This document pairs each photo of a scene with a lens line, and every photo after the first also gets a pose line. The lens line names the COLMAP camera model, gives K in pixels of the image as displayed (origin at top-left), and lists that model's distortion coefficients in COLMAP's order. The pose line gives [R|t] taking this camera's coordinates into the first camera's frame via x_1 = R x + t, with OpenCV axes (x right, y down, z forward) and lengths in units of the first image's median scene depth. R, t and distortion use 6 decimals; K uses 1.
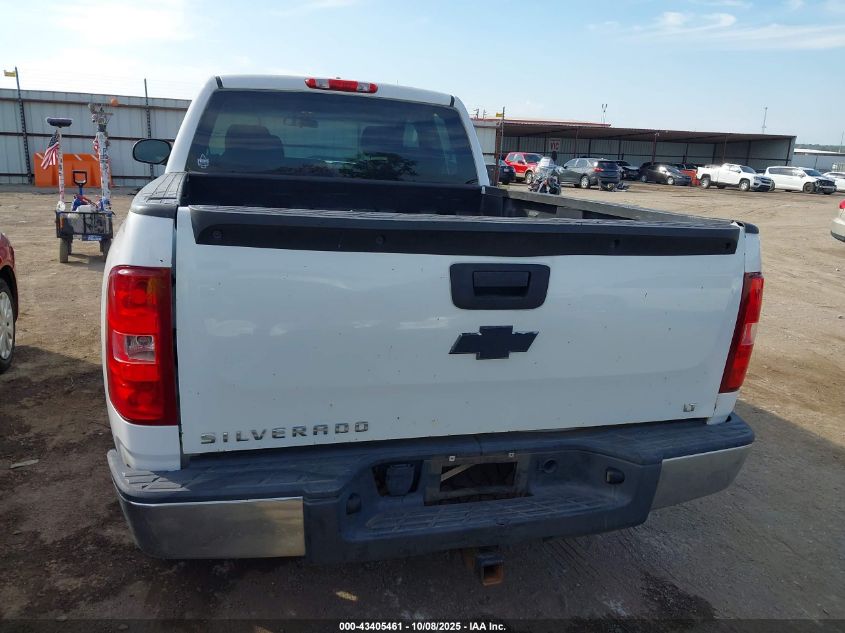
lens RADIAL K [[680.6, 0, 427.4], [0, 680.6, 315.6], [0, 0, 1]] dist [-0.003319, 0.000240]
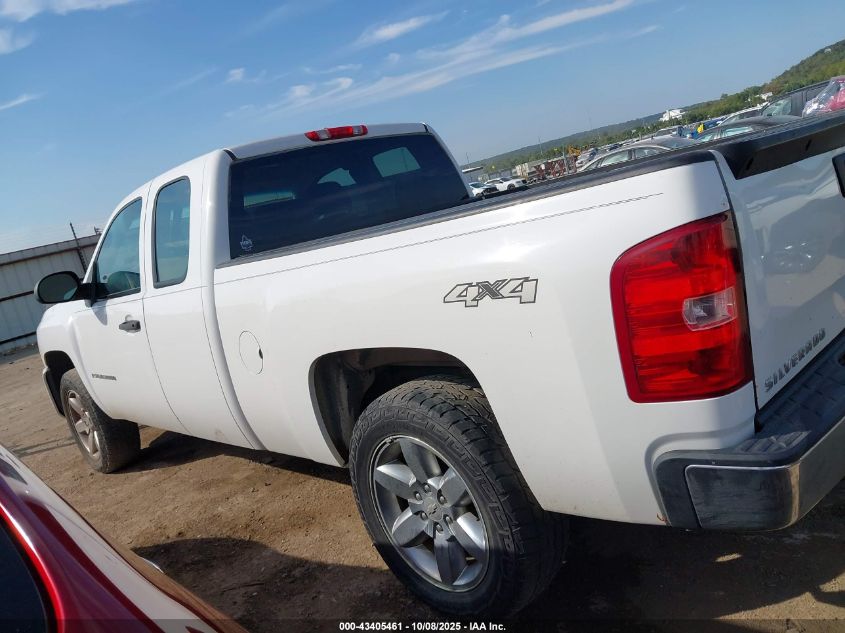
lens RADIAL K [[680.6, 0, 427.4], [0, 680.6, 315.6], [0, 0, 1]] dist [-0.003319, 0.000240]
pose [[0.854282, -0.331420, 0.400453, -0.477606], [0.373476, 0.927174, -0.029390, -0.026499], [-0.361549, 0.174667, 0.915846, 0.125775]]
